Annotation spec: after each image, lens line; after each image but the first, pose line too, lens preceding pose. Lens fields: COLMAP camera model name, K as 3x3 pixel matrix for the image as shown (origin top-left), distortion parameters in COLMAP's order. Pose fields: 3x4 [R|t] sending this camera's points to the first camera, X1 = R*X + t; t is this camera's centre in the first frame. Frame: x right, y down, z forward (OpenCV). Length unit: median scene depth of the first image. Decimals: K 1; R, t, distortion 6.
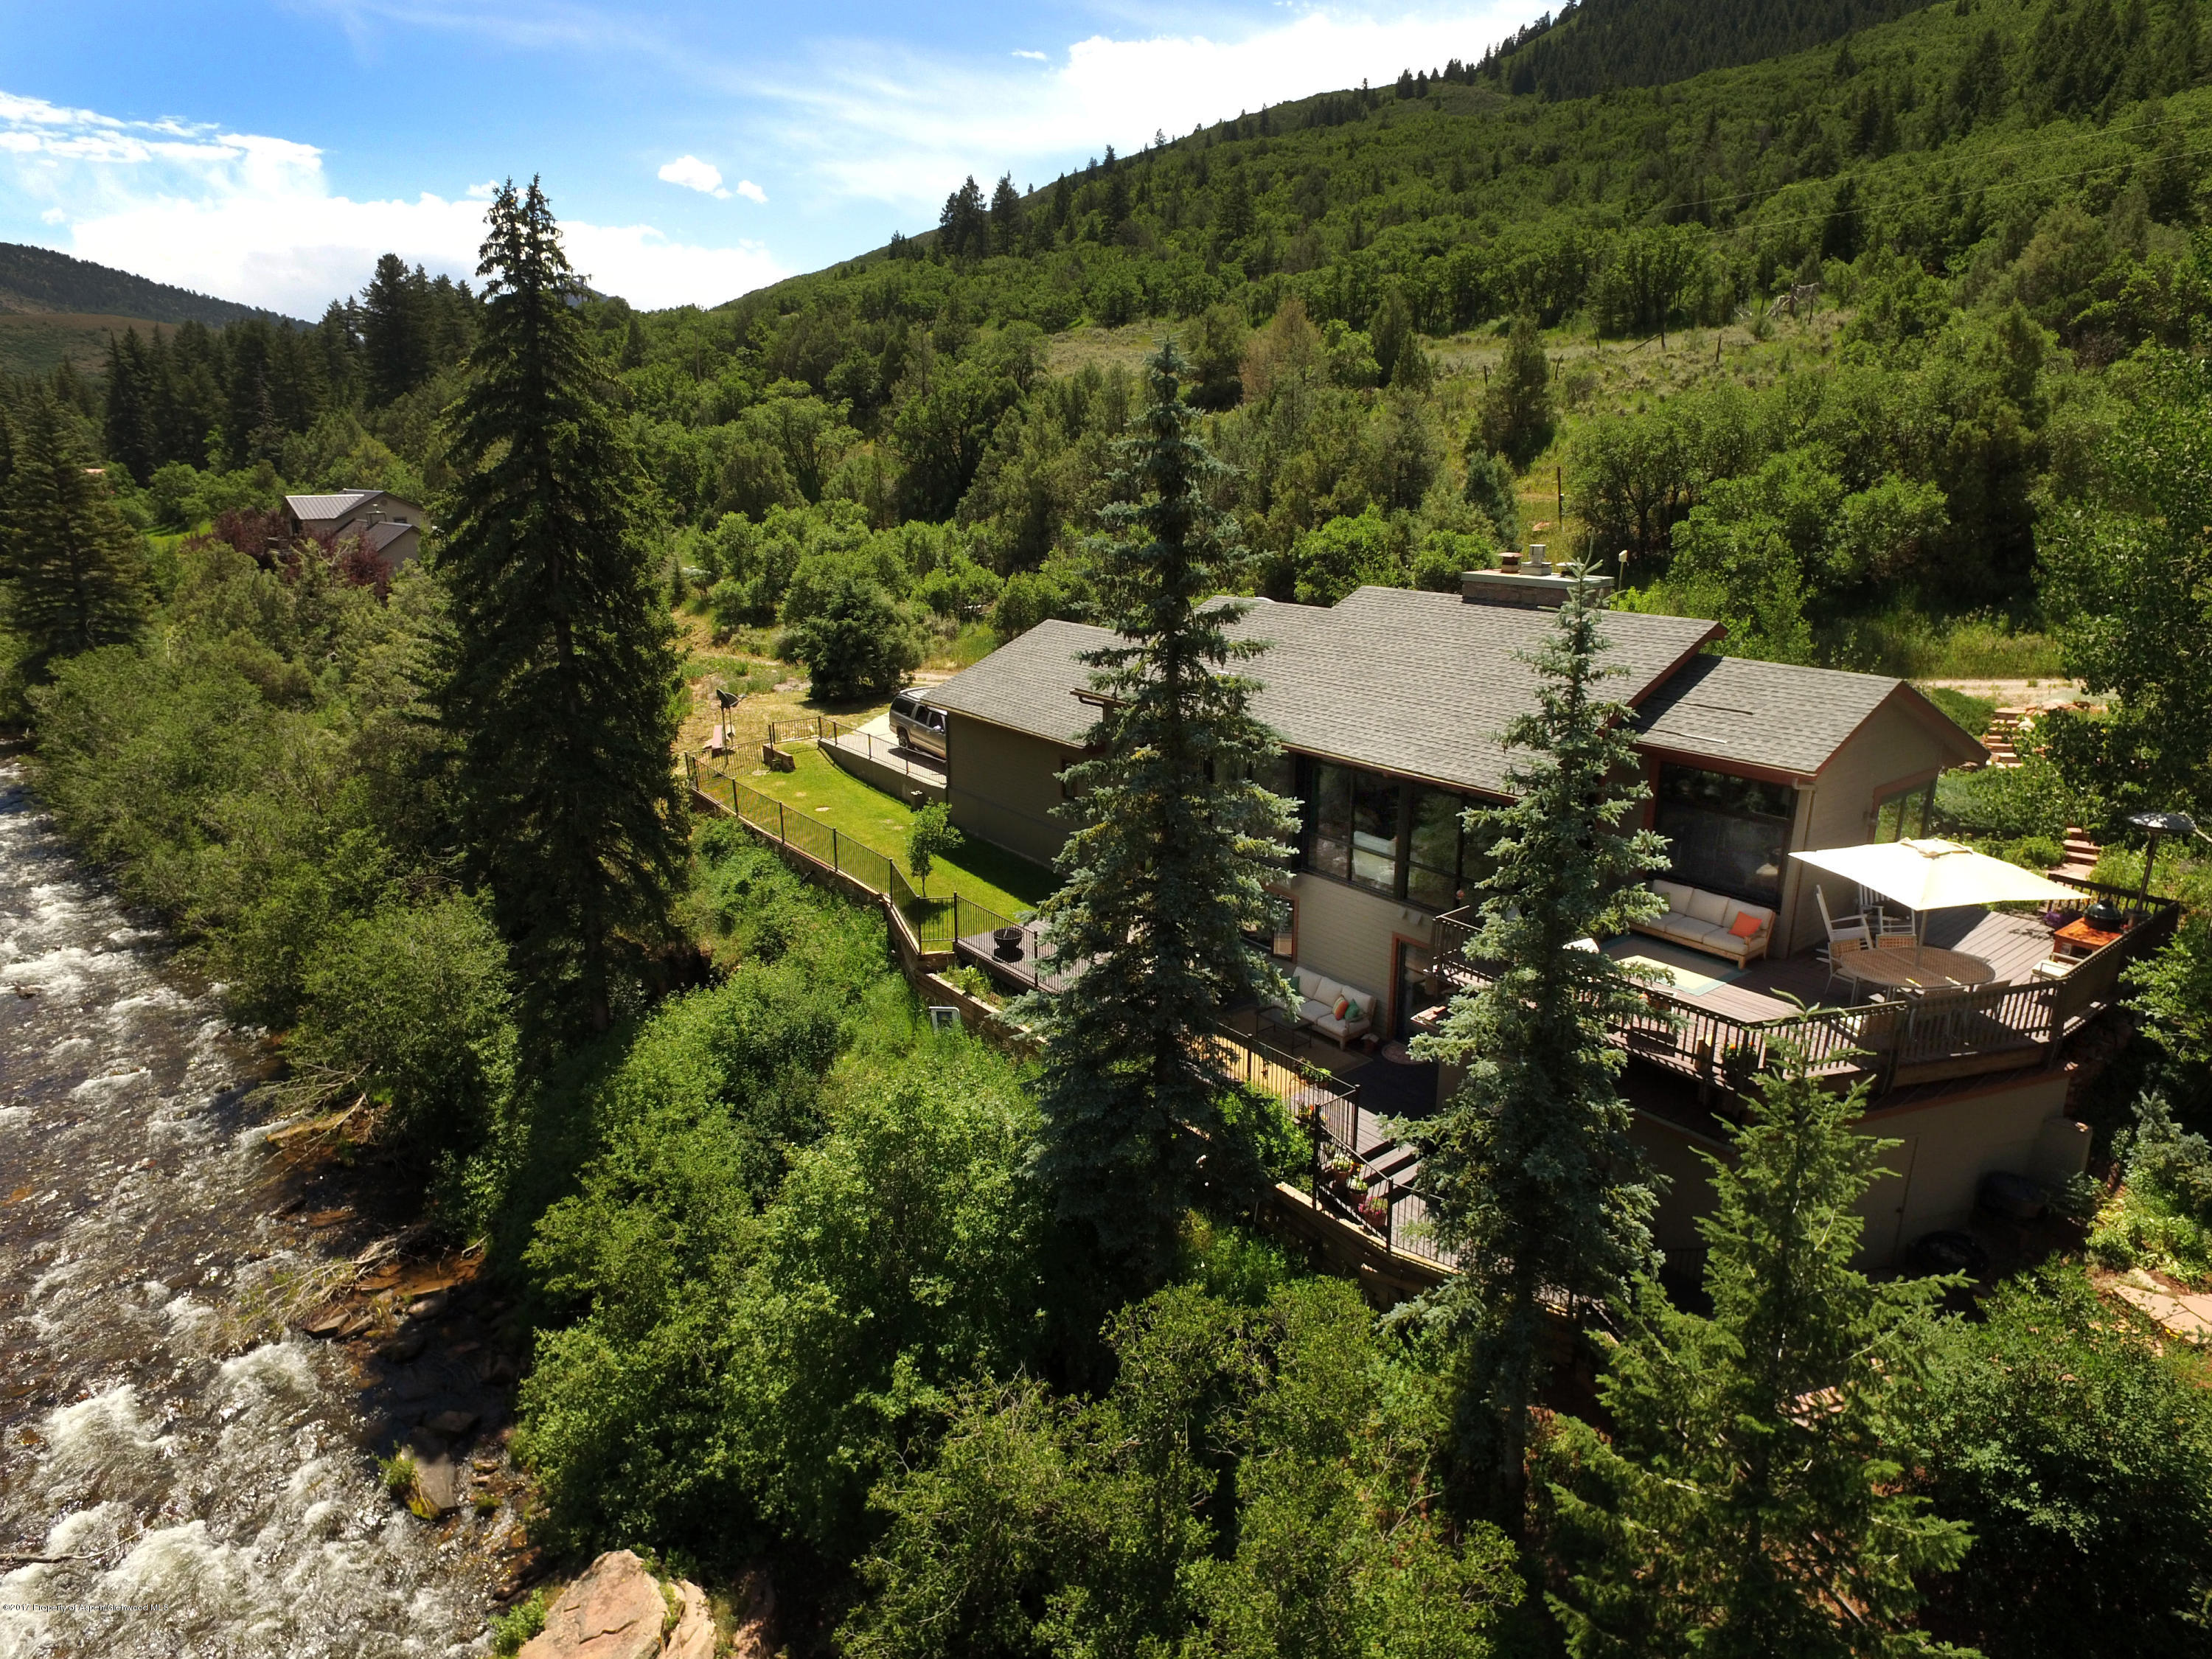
lens RADIAL K [[1287.1, 0, 1107.8], [0, 1287.1, 825.3], [0, 0, 1]] dist [-0.011267, 0.012986]
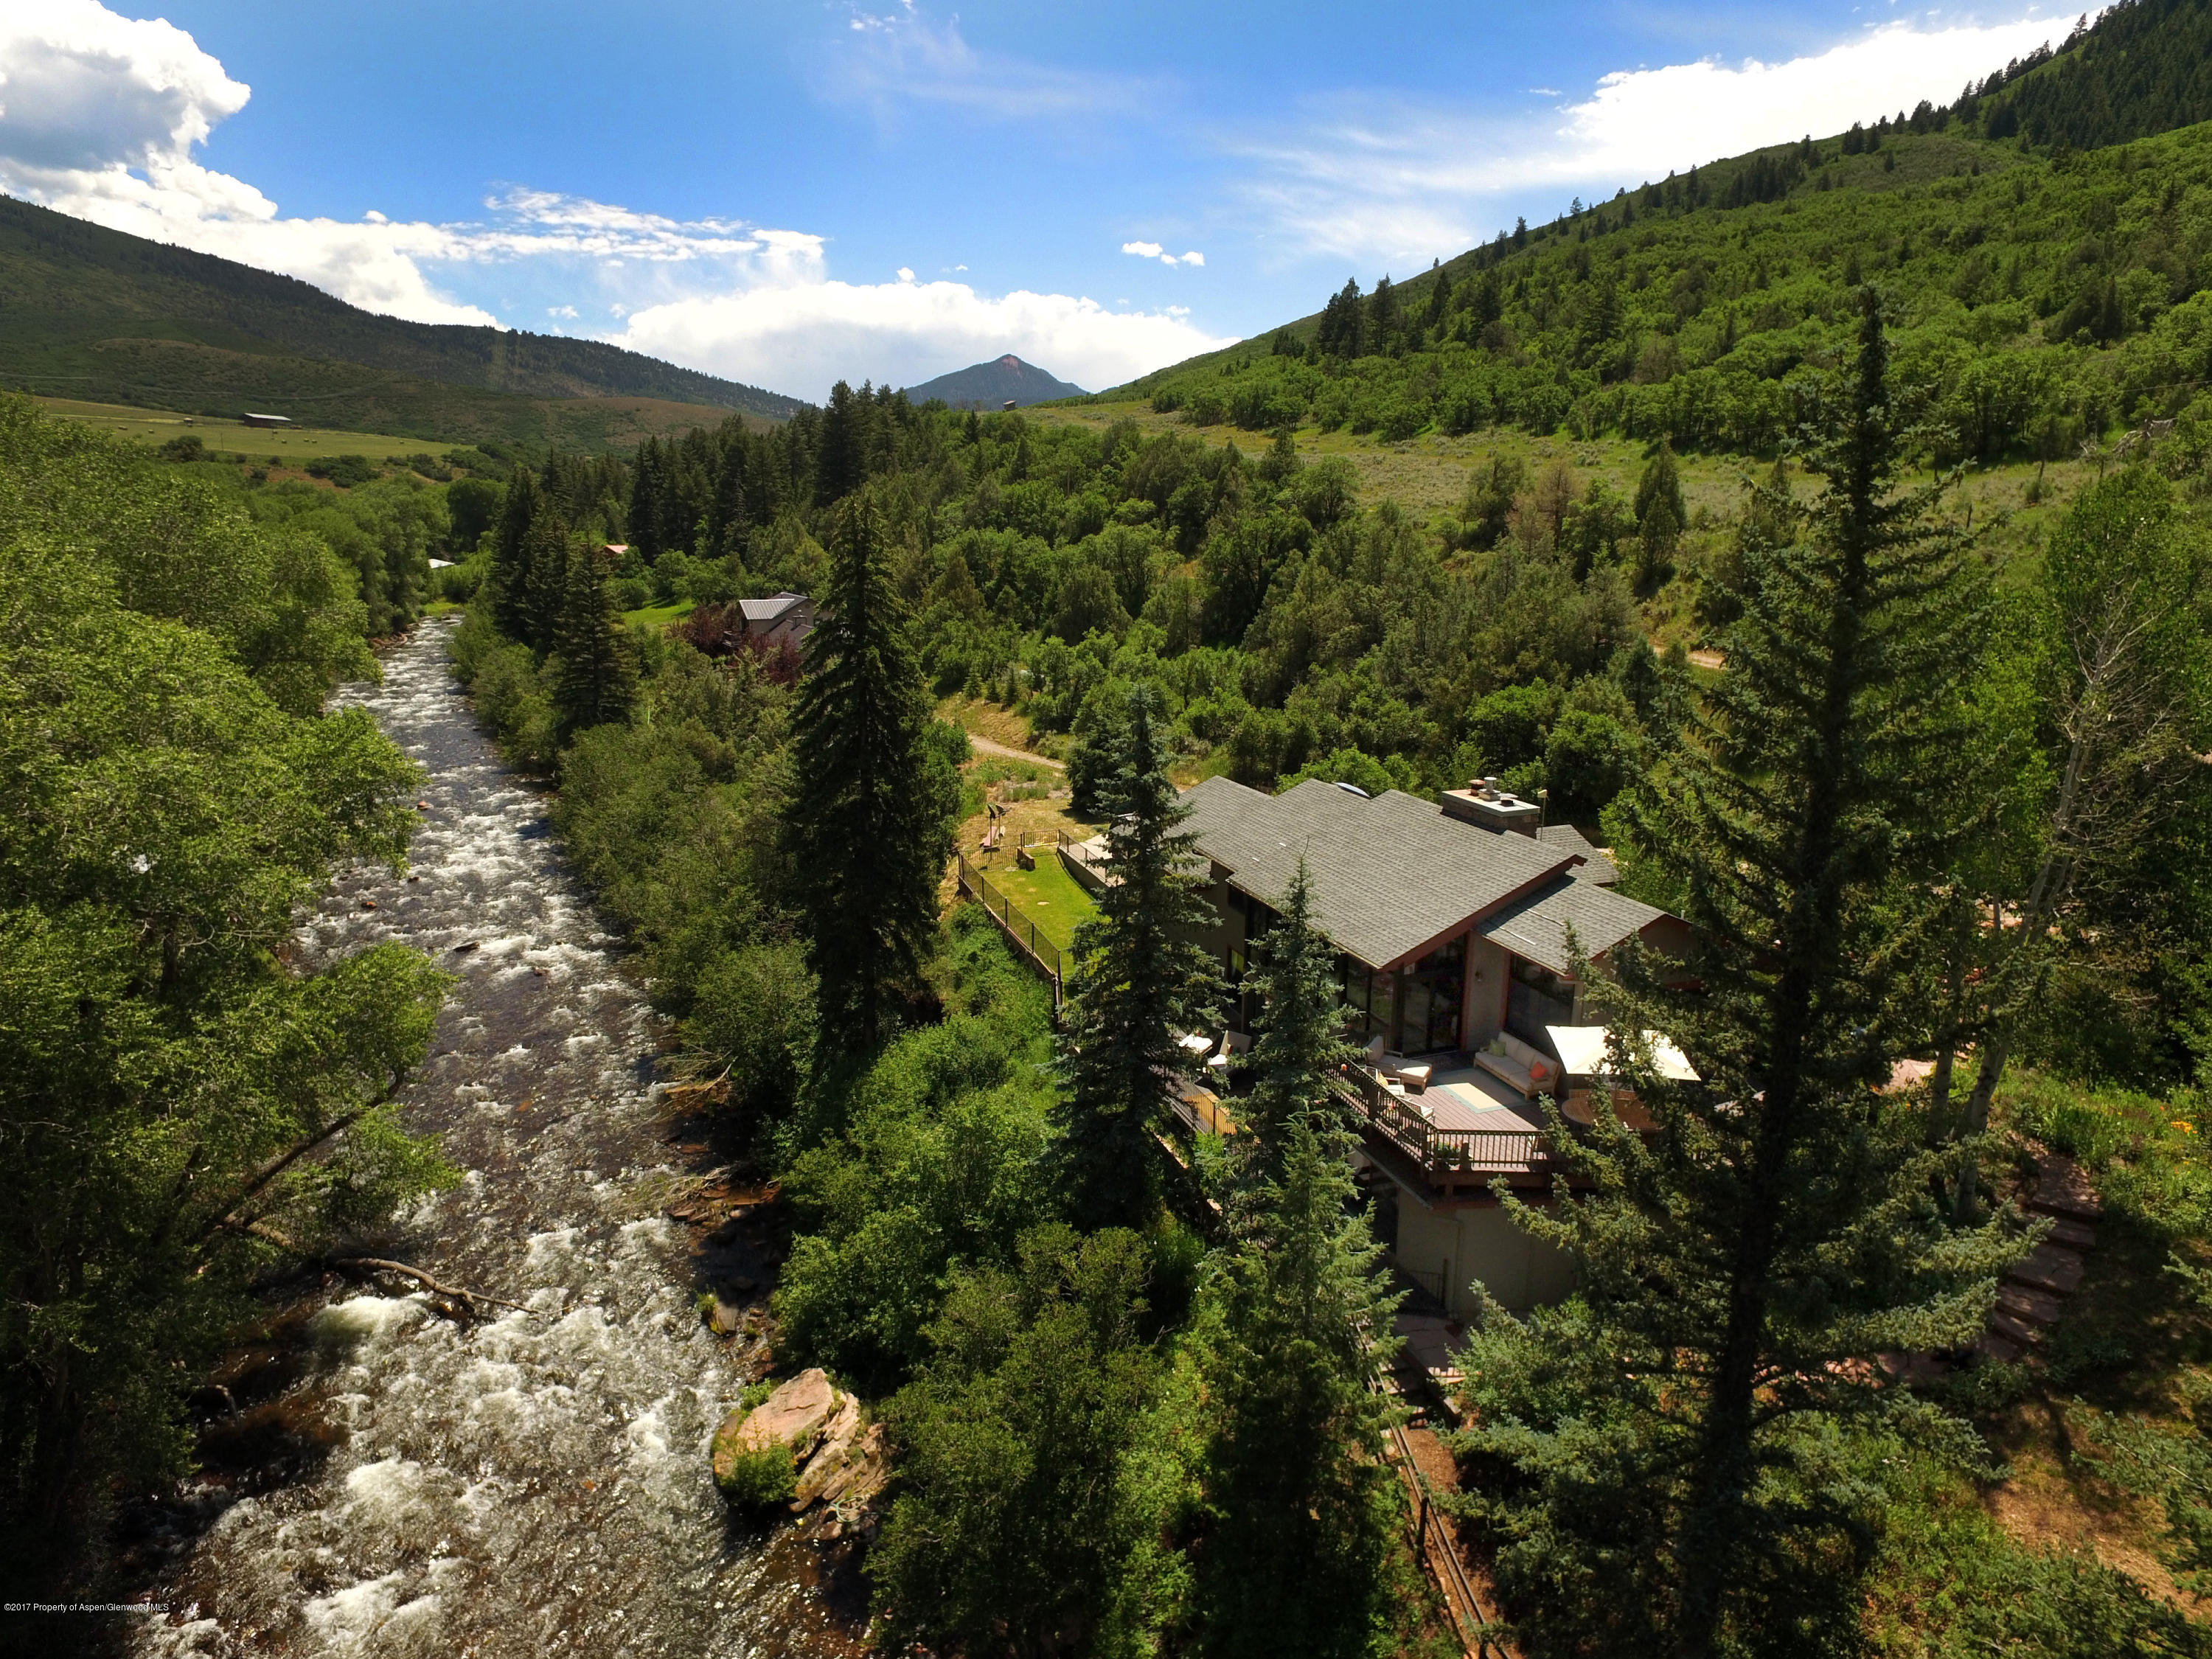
lens RADIAL K [[1287.1, 0, 1107.8], [0, 1287.1, 825.3], [0, 0, 1]] dist [-0.011267, 0.012986]
pose [[0.956703, 0.076156, -0.280927, 0.189646], [-0.088478, 0.995582, -0.031423, -0.050465], [0.277293, 0.054918, 0.959215, -0.248821]]
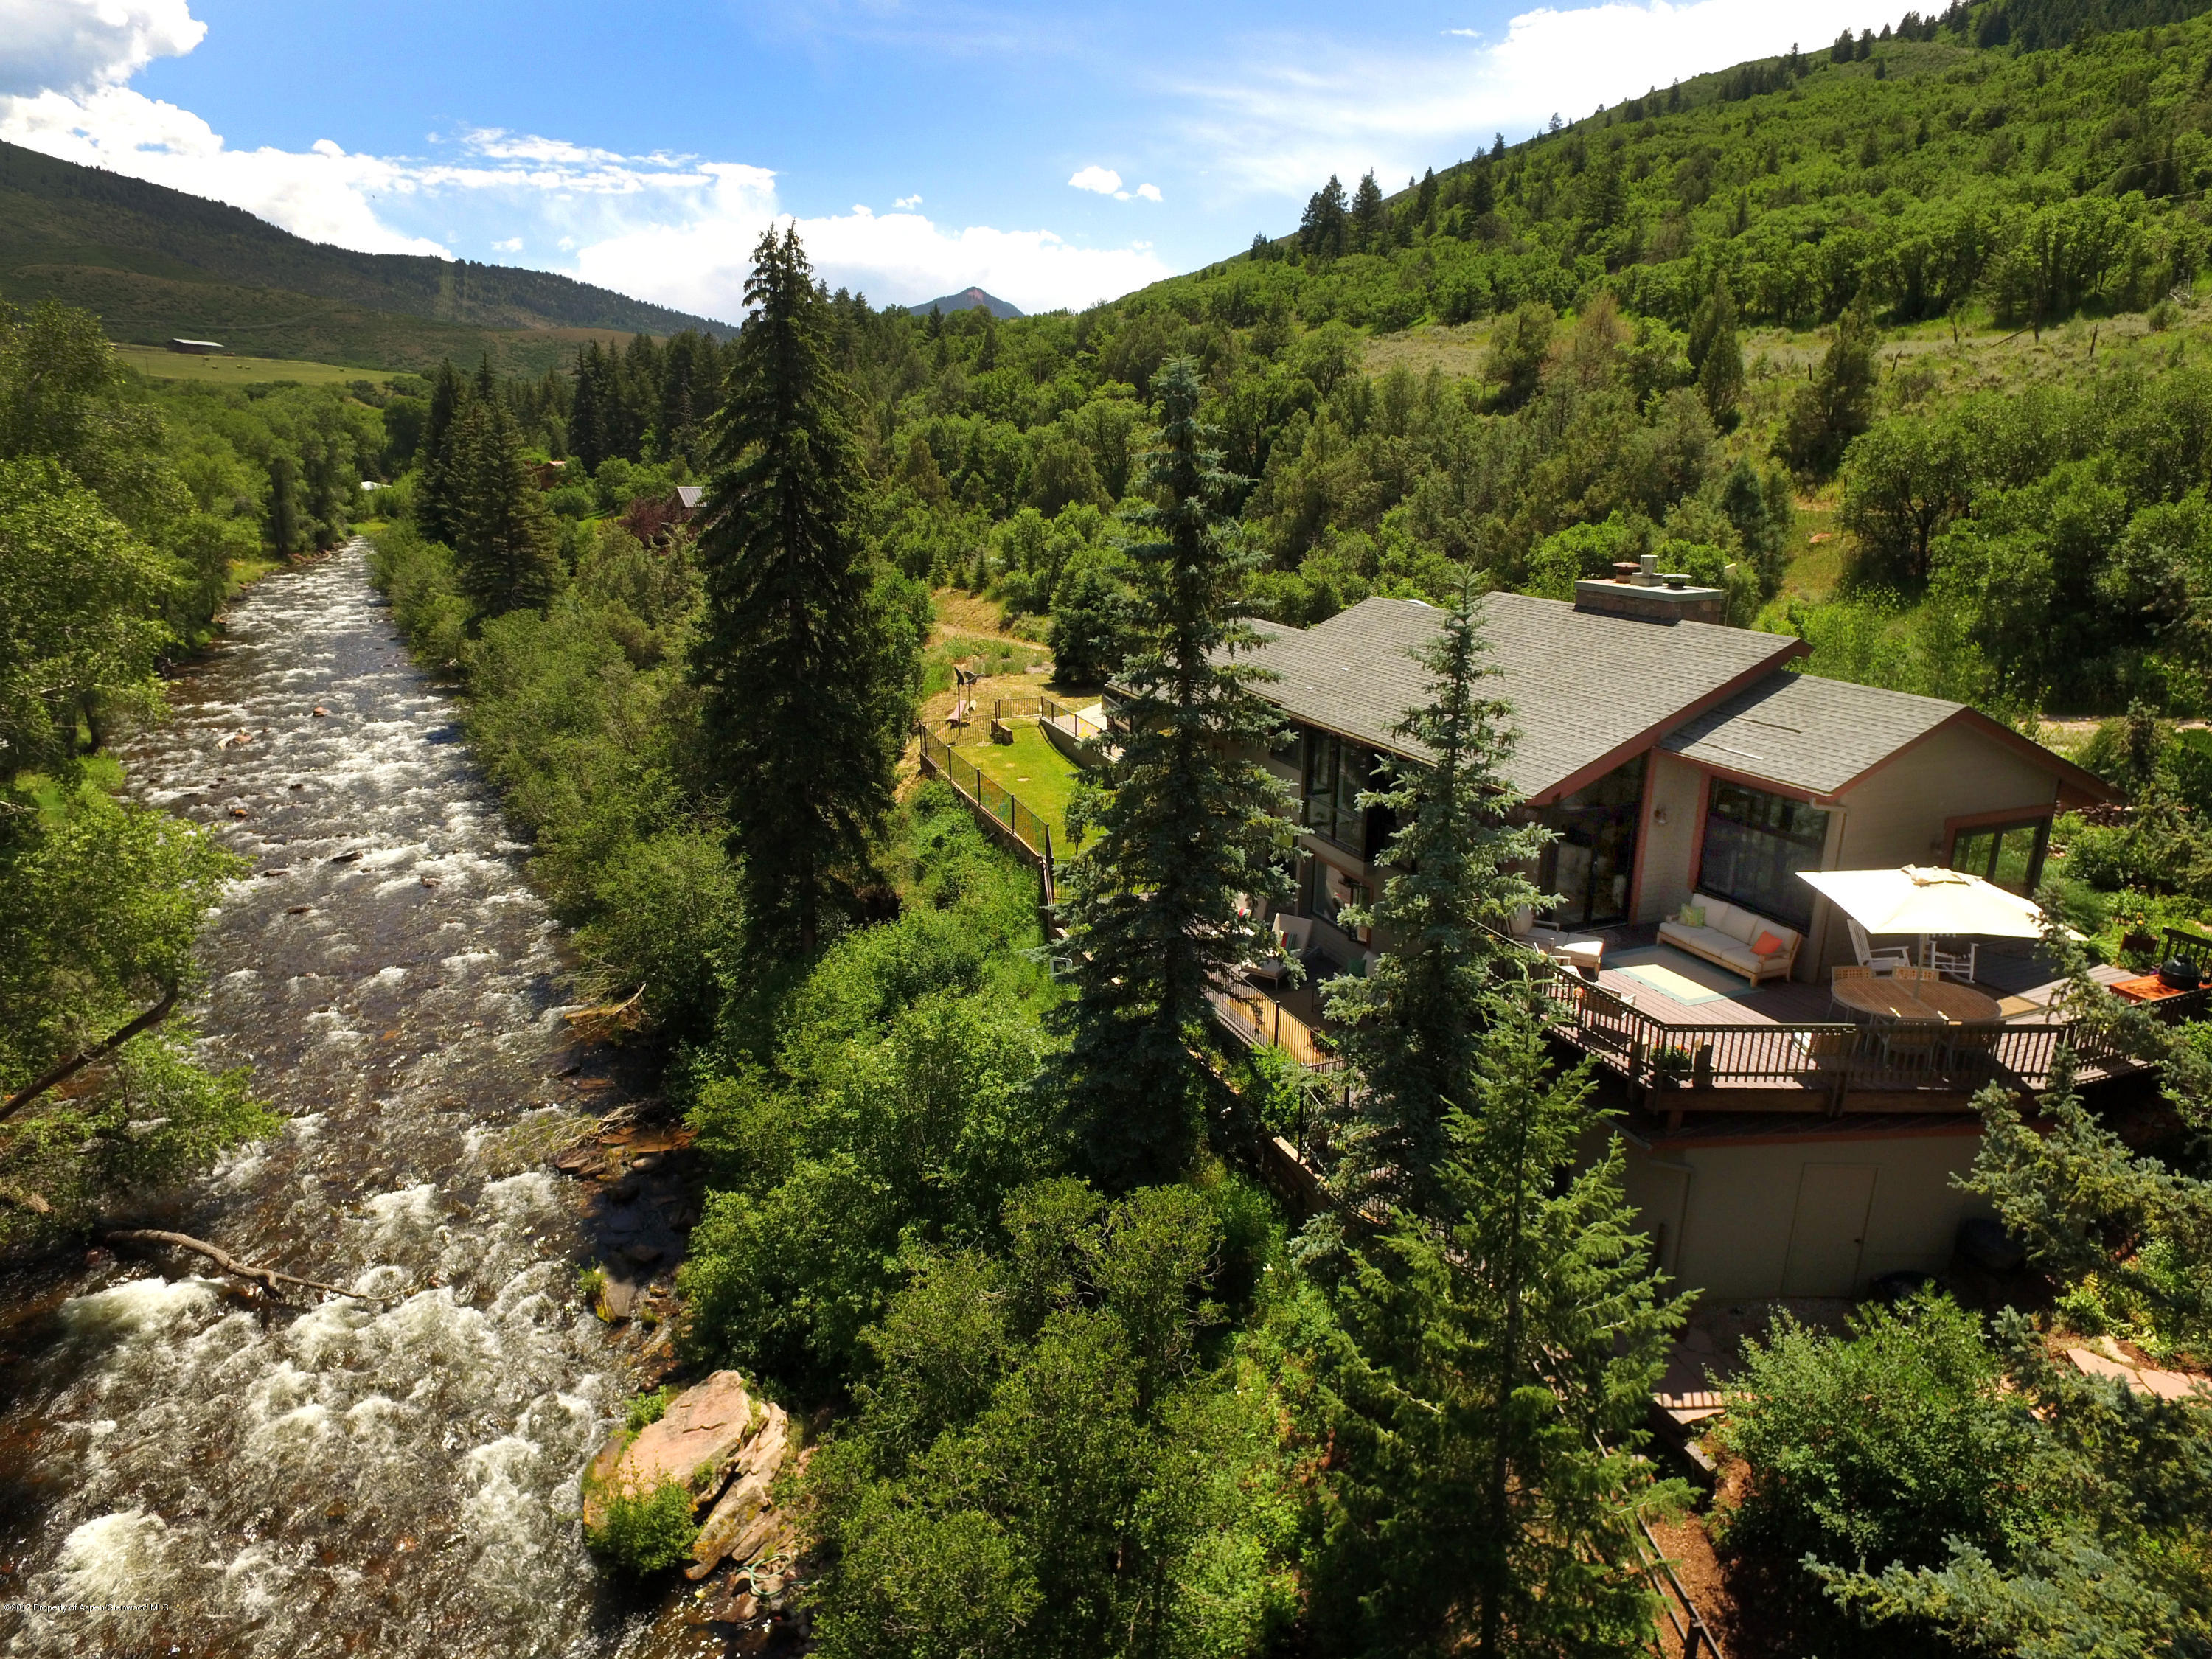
lens RADIAL K [[1287.1, 0, 1107.8], [0, 1287.1, 825.3], [0, 0, 1]] dist [-0.011267, 0.012986]
pose [[0.963414, 0.080068, -0.255777, 0.114674], [-0.079696, 0.996749, 0.011836, 0.006819], [0.255893, 0.008981, 0.966663, -0.039065]]
